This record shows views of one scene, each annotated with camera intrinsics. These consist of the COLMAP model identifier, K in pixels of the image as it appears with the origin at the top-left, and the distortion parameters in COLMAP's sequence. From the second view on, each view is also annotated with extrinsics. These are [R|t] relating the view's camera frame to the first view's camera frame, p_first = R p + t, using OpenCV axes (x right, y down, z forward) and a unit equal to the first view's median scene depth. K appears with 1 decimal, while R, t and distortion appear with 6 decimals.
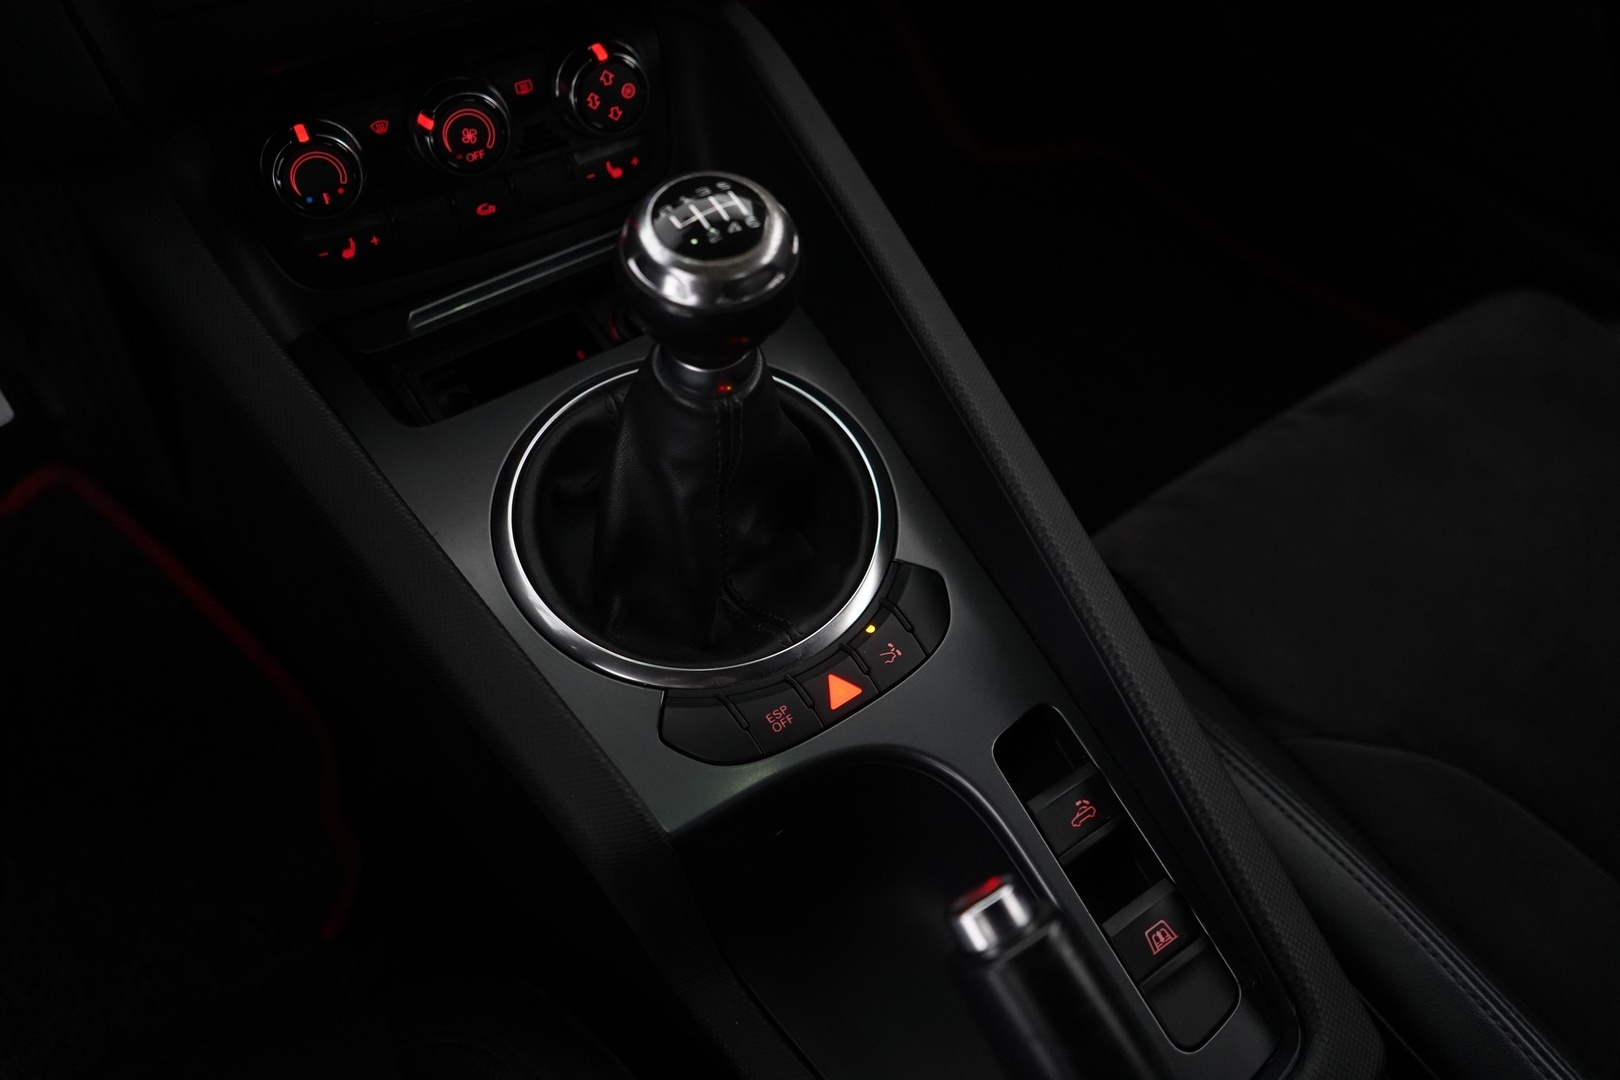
lens RADIAL K [[1335.8, 0, 806.8], [0, 1335.8, 507.4], [0, 0, 1]] dist [0.006864, 0.003215]
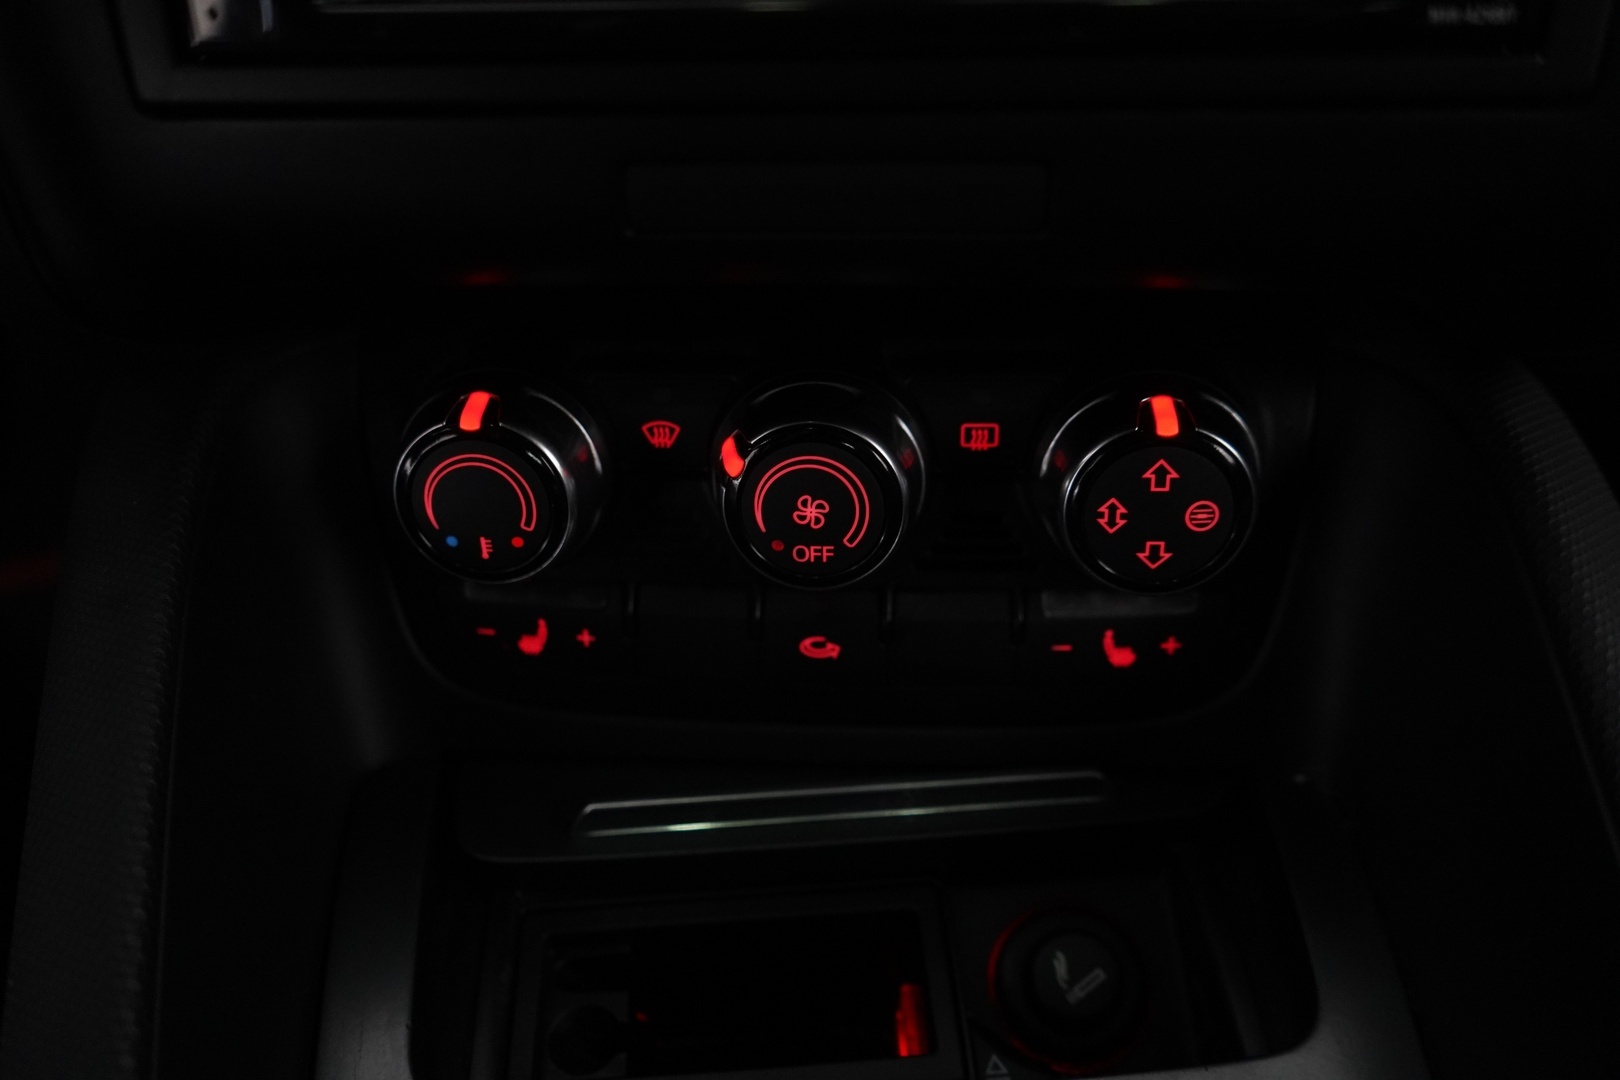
lens RADIAL K [[1335.8, 0, 806.8], [0, 1335.8, 507.4], [0, 0, 1]] dist [0.006864, 0.003215]
pose [[0.861595, 0.312599, -0.399920, -0.073331], [-0.370902, 0.925591, -0.075588, -0.237291], [0.346533, 0.213457, 0.913428, 0.573402]]
